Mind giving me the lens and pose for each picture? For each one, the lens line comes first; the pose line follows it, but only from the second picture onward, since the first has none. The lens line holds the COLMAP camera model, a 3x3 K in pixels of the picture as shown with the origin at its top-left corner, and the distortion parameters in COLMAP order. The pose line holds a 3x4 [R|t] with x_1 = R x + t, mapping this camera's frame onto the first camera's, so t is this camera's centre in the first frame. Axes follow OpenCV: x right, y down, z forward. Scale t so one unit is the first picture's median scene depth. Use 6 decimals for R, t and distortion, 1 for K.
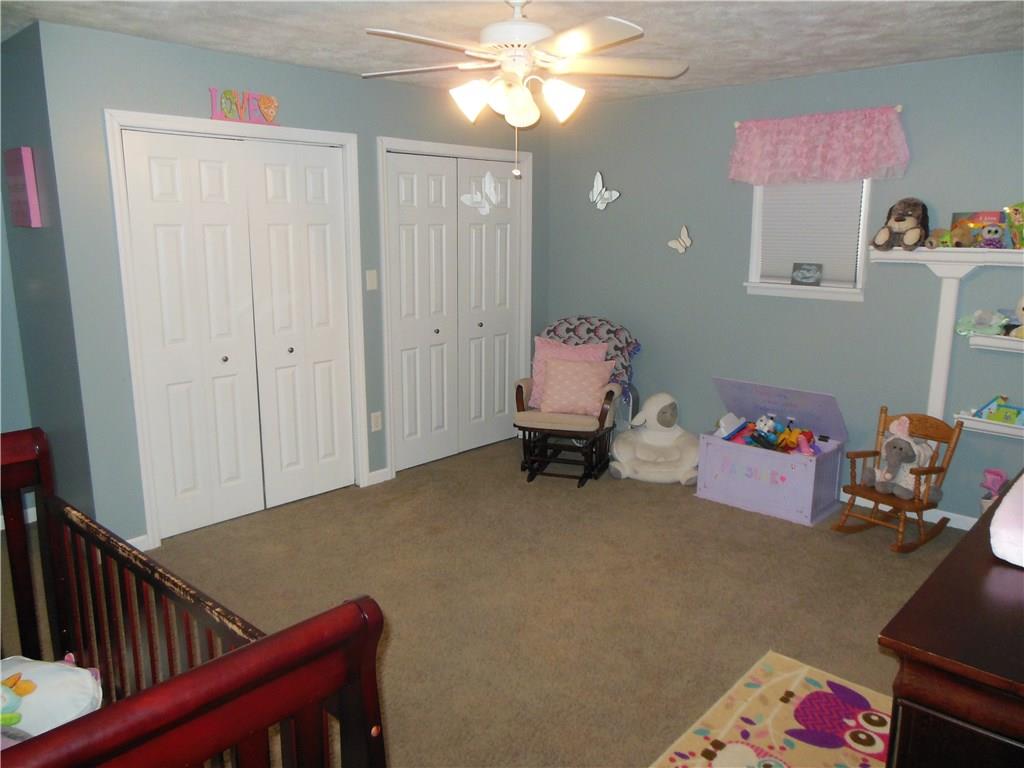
lens RADIAL K [[772.2, 0, 511.4], [0, 772.2, 391.8], [0, 0, 1]] dist [-0.037011, 0.029989]
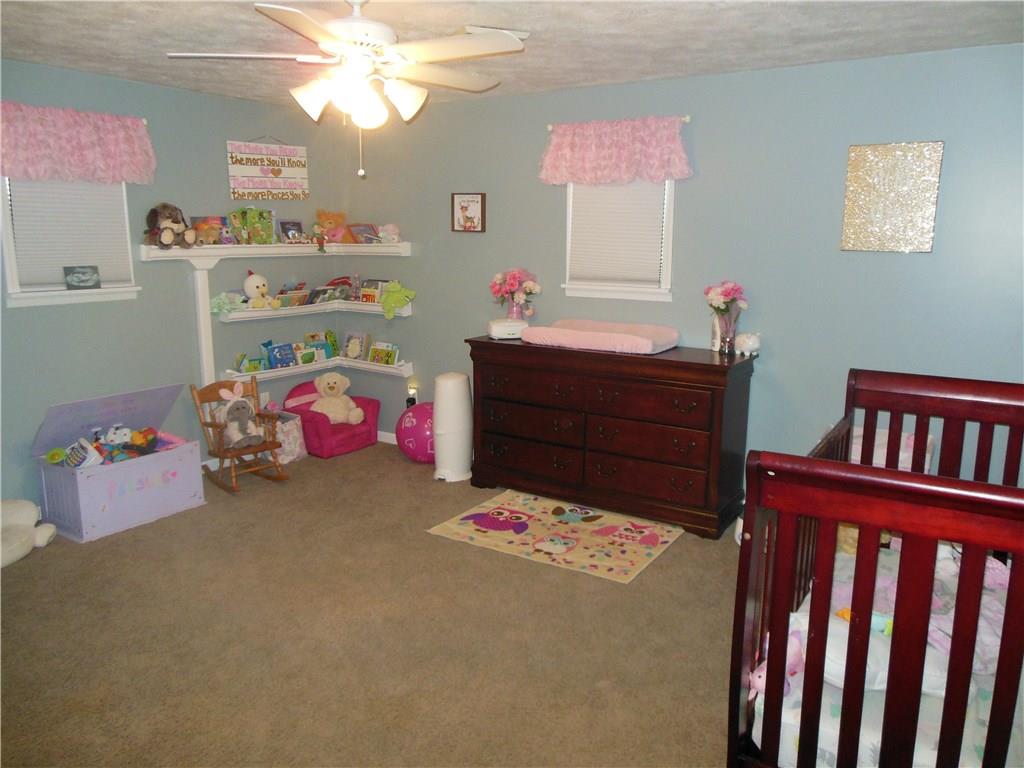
lens RADIAL K [[772.2, 0, 519.3], [0, 772.2, 380.9], [0, 0, 1]] dist [-0.037011, 0.029989]
pose [[-0.174210, -0.187077, 0.966775, -0.752357], [0.203381, 0.953783, 0.221211, -0.149694], [-0.963477, 0.235161, -0.128111, 0.720315]]
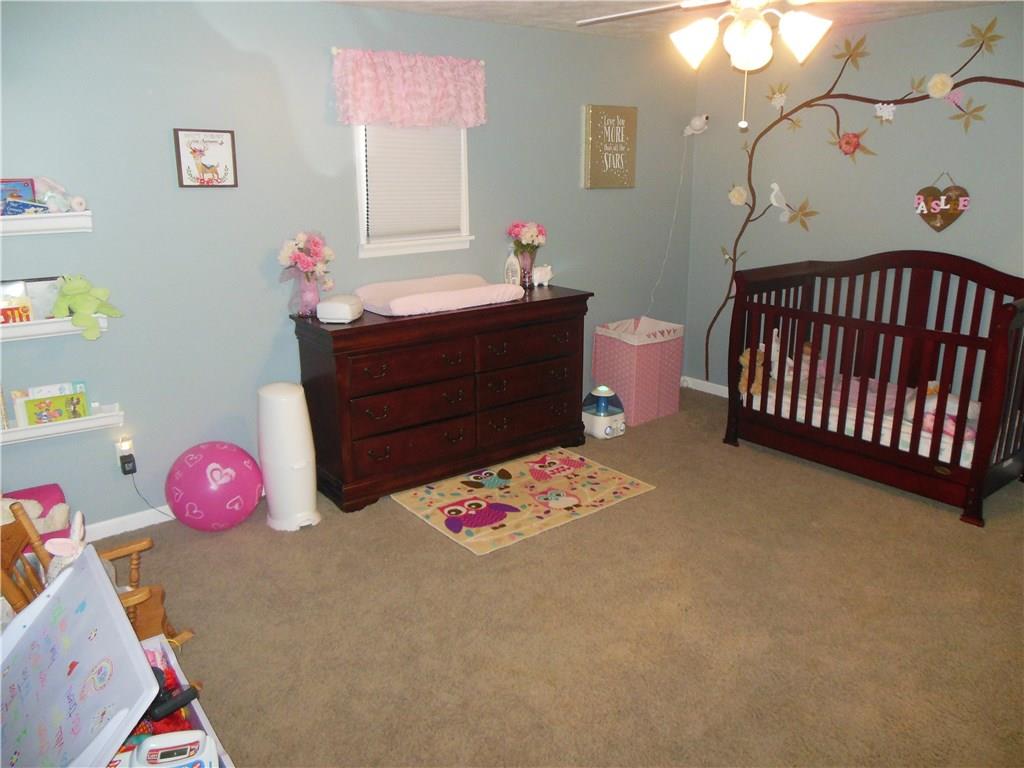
lens RADIAL K [[772.2, 0, 513.2], [0, 772.2, 376.1], [0, 0, 1]] dist [-0.037011, 0.029989]
pose [[-0.984561, -0.038404, 0.170775, 0.075250], [0.046276, 0.883812, 0.465548, -0.328126], [-0.168812, 0.466264, -0.868390, 1.411824]]
